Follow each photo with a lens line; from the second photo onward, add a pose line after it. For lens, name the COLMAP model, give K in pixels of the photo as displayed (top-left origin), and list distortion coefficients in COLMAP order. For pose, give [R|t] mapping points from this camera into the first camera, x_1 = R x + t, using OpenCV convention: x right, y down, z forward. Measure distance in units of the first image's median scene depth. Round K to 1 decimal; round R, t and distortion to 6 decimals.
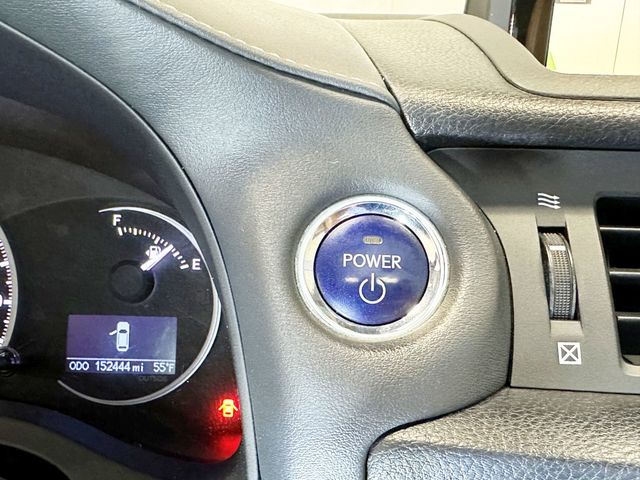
lens RADIAL K [[620.8, 0, 303.2], [0, 620.8, 280.0], [0, 0, 1]] dist [0.060130, 0.000000]
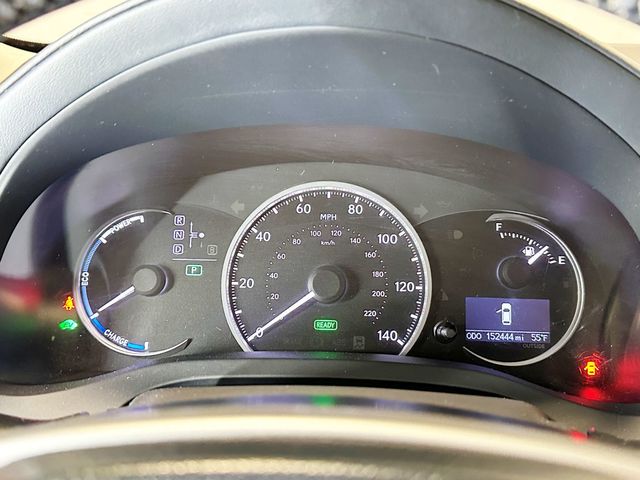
lens RADIAL K [[620.8, 0, 322.4], [0, 620.8, 239.5], [0, 0, 1]] dist [0.060130, 0.000000]
pose [[0.999997, -0.000386, 0.002559, -0.695136], [0.000496, 0.999058, -0.043382, -0.011622], [-0.002539, 0.043383, 0.999055, -0.347526]]
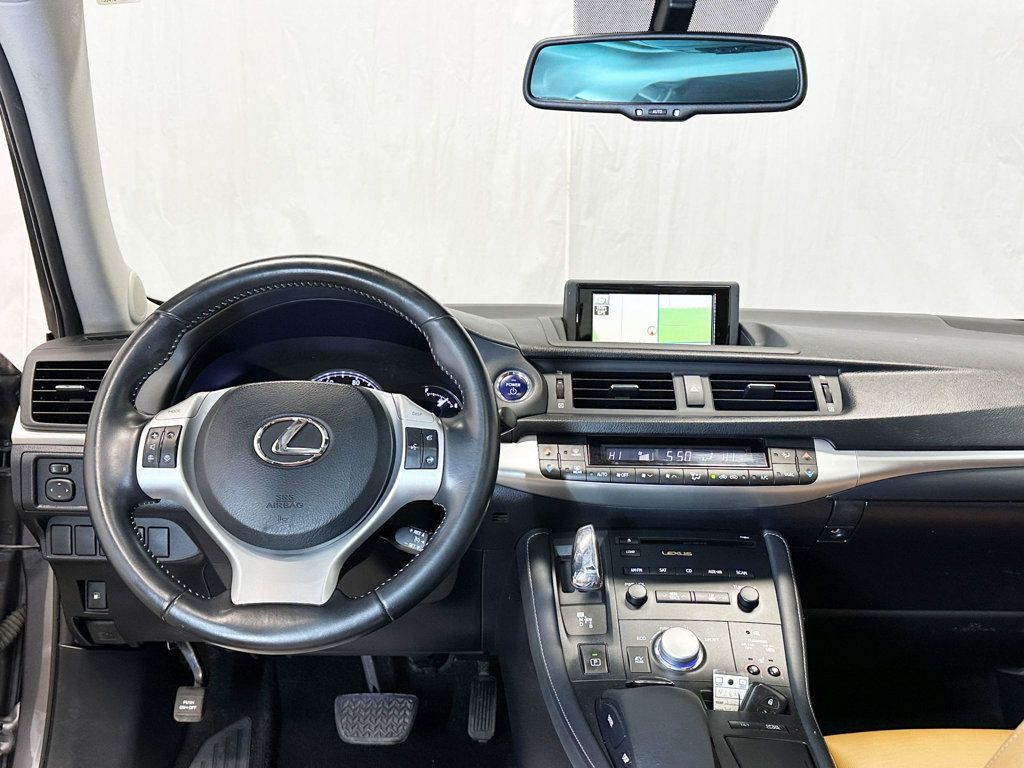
lens RADIAL K [[993.3, 0, 513.4], [0, 993.3, 384.8], [0, 0, 1]] dist [0.060130, 0.000000]
pose [[0.999066, -0.006851, 0.042674, -0.100903], [0.017578, 0.966419, -0.256370, 1.014521], [-0.039485, 0.256881, 0.965636, -3.270657]]
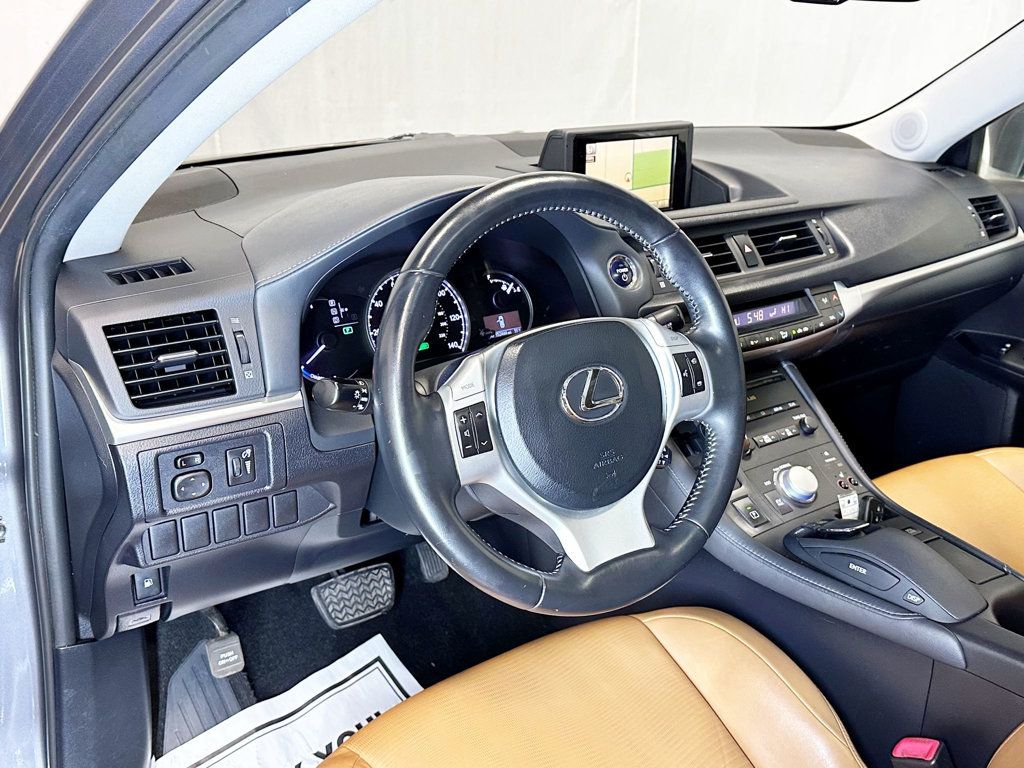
lens RADIAL K [[993.3, 0, 521.4], [0, 993.3, 389.2], [0, 0, 1]] dist [0.060130, 0.000000]
pose [[0.788997, -0.221337, 0.573144, -2.629726], [0.197350, 0.974721, 0.104743, -0.051122], [-0.581840, 0.030468, 0.812733, -2.347846]]
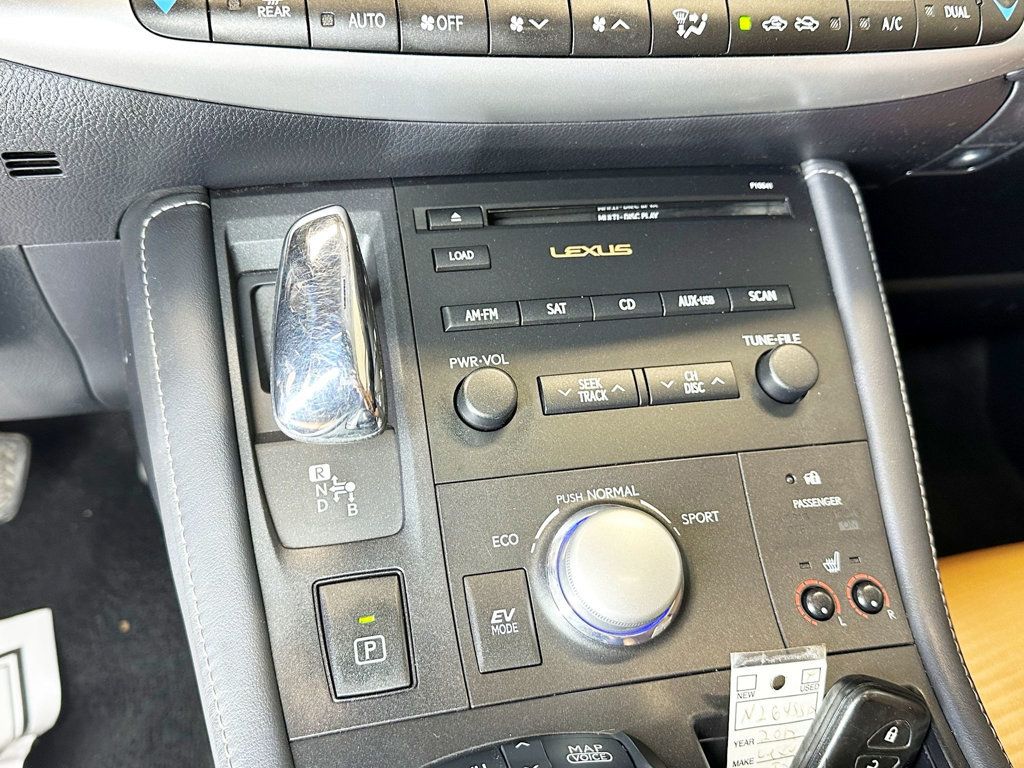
lens RADIAL K [[993.3, 0, 512.1], [0, 993.3, 378.9], [0, 0, 1]] dist [0.060130, 0.000000]
pose [[0.963880, -0.109985, 0.242567, 0.248654], [0.050212, 0.969461, 0.240050, 0.495448], [-0.261561, -0.219200, 0.939967, -0.625696]]
